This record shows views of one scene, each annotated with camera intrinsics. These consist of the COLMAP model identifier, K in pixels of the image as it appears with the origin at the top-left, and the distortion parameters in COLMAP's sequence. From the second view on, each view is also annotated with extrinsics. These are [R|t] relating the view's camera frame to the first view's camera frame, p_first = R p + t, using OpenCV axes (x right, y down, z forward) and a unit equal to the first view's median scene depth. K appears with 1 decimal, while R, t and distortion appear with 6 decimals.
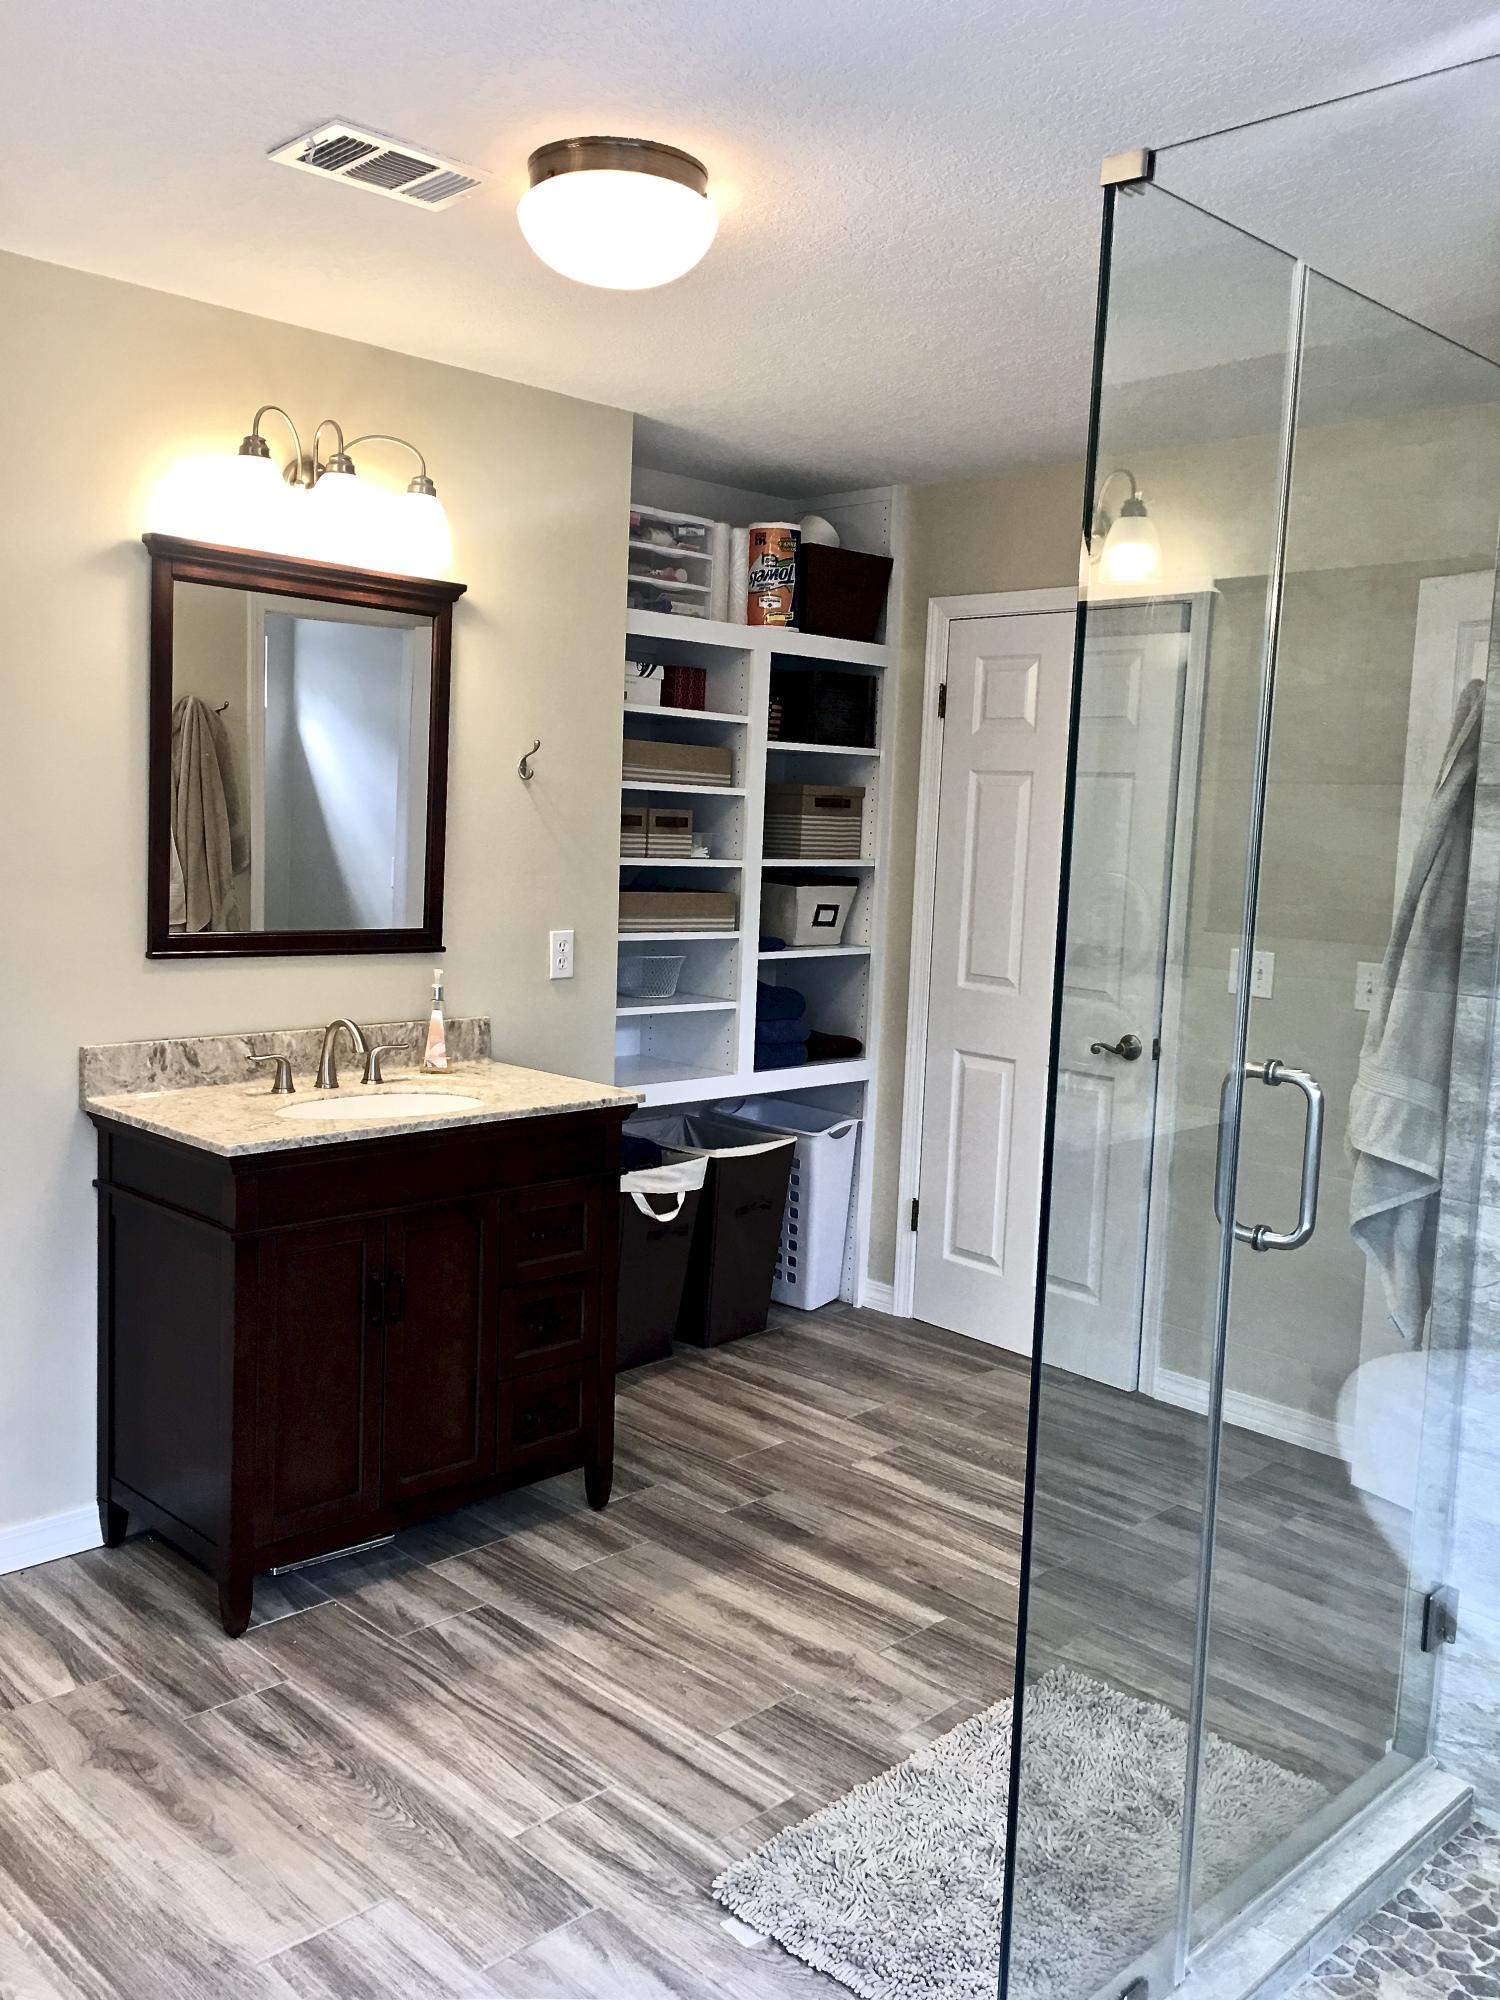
lens RADIAL K [[1701.1, 0, 750.0], [0, 1701.1, 1000.0], [0, 0, 1]] dist [0.082777, -0.104395]
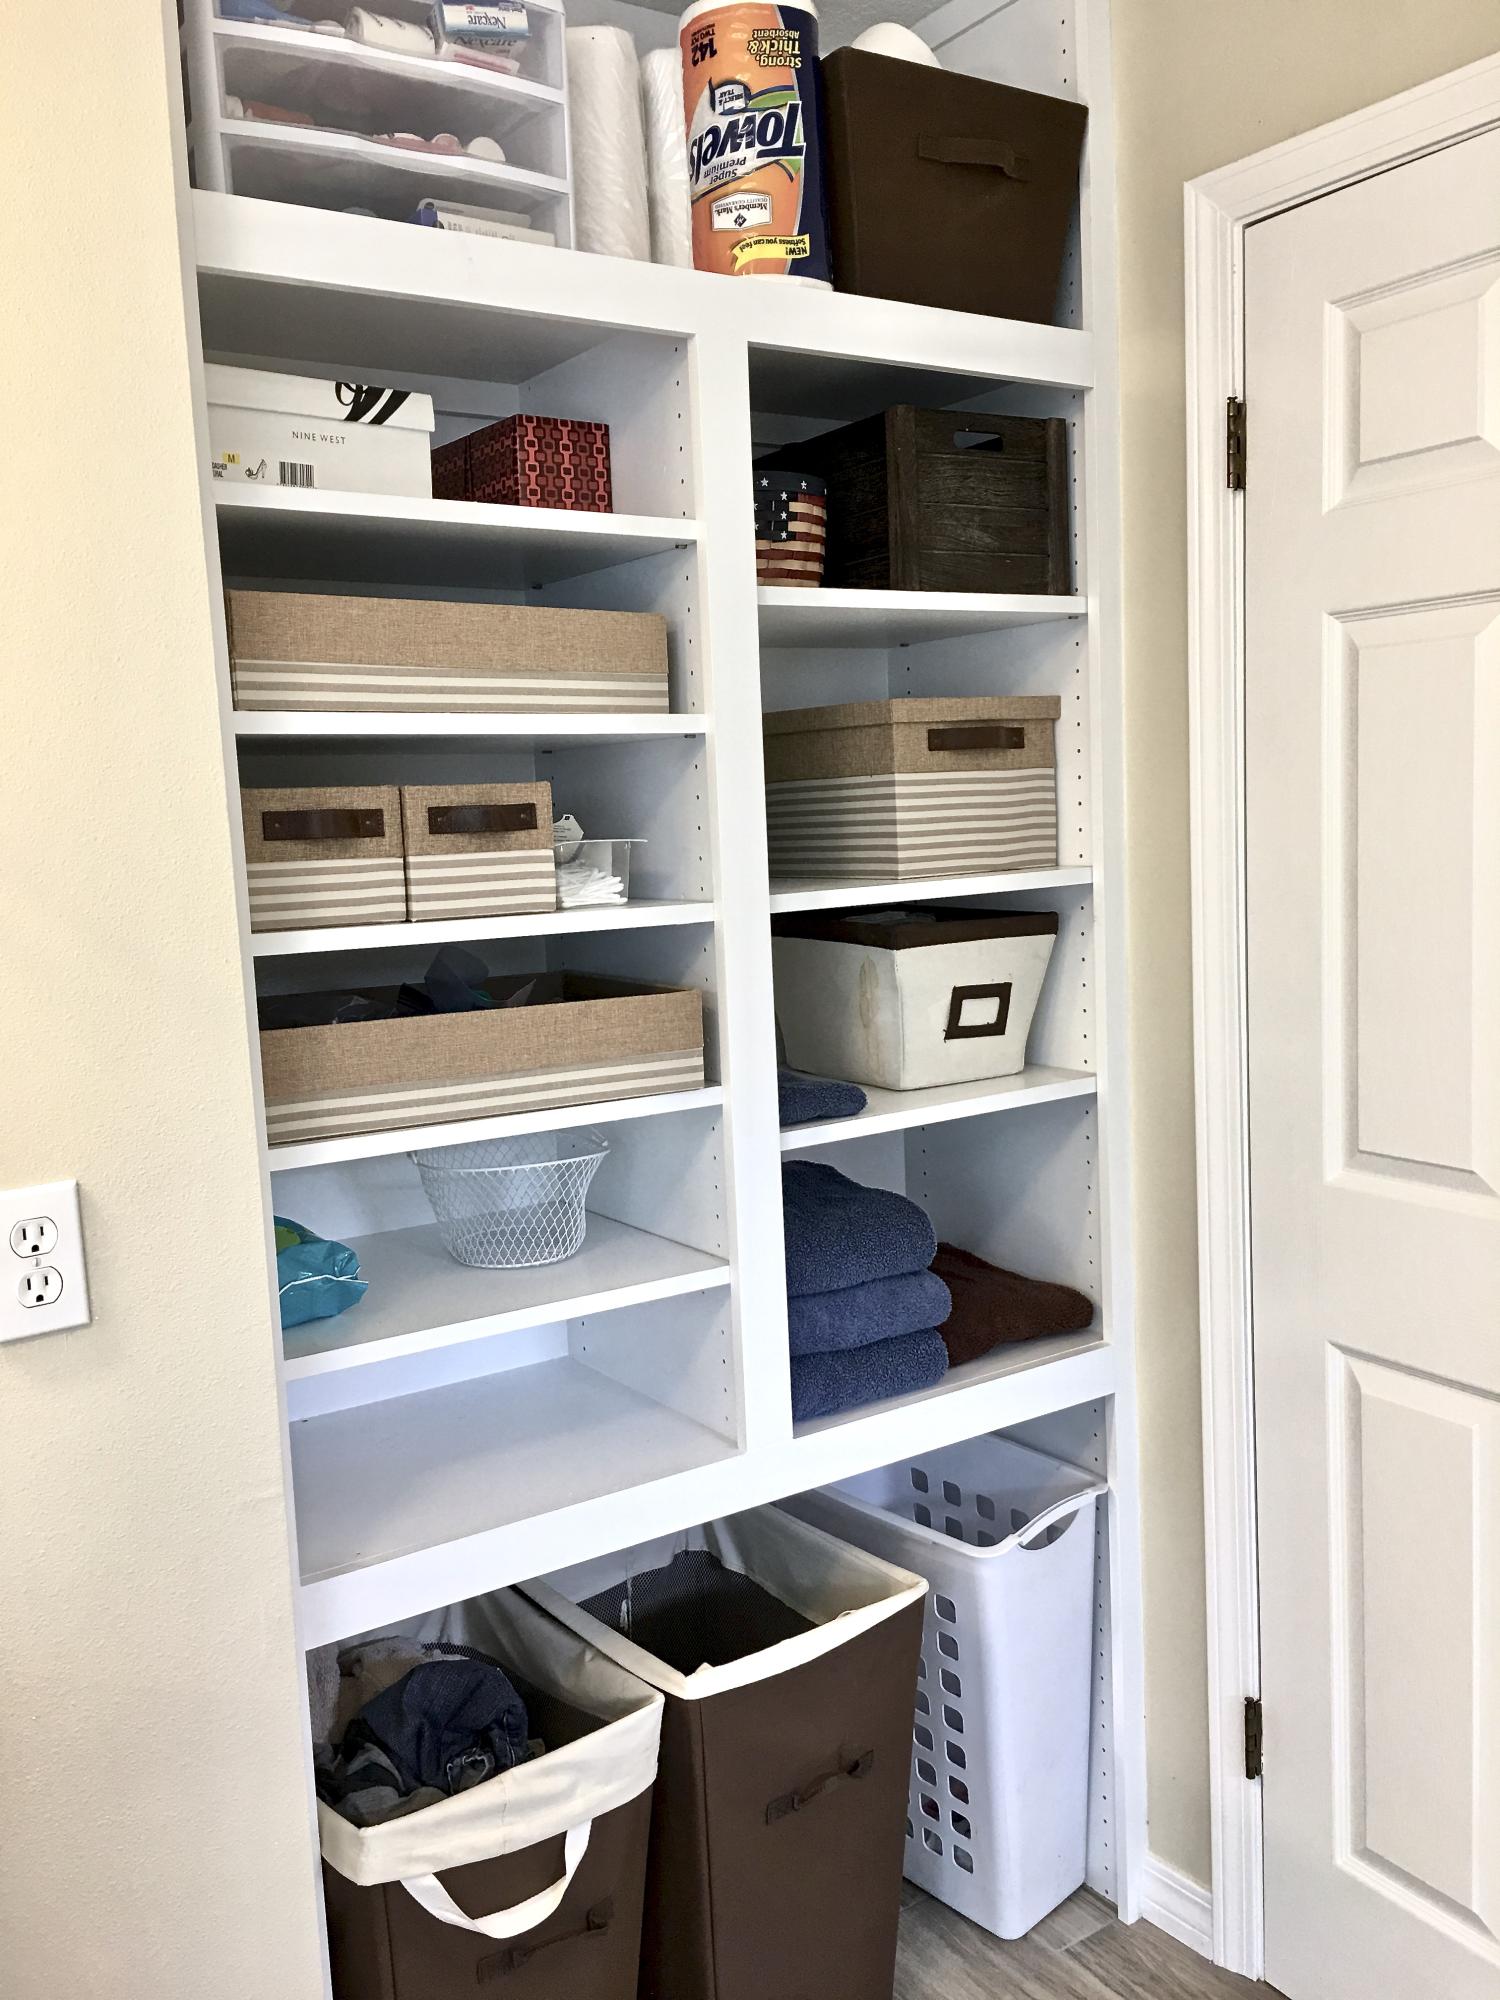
lens RADIAL K [[1701.1, 0, 750.0], [0, 1701.1, 1000.0], [0, 0, 1]] dist [0.082777, -0.104395]
pose [[0.979700, -0.062586, -0.190451, 0.074954], [0.062266, 0.998030, -0.007665, -0.056833], [0.190556, -0.004349, 0.981667, 0.627477]]
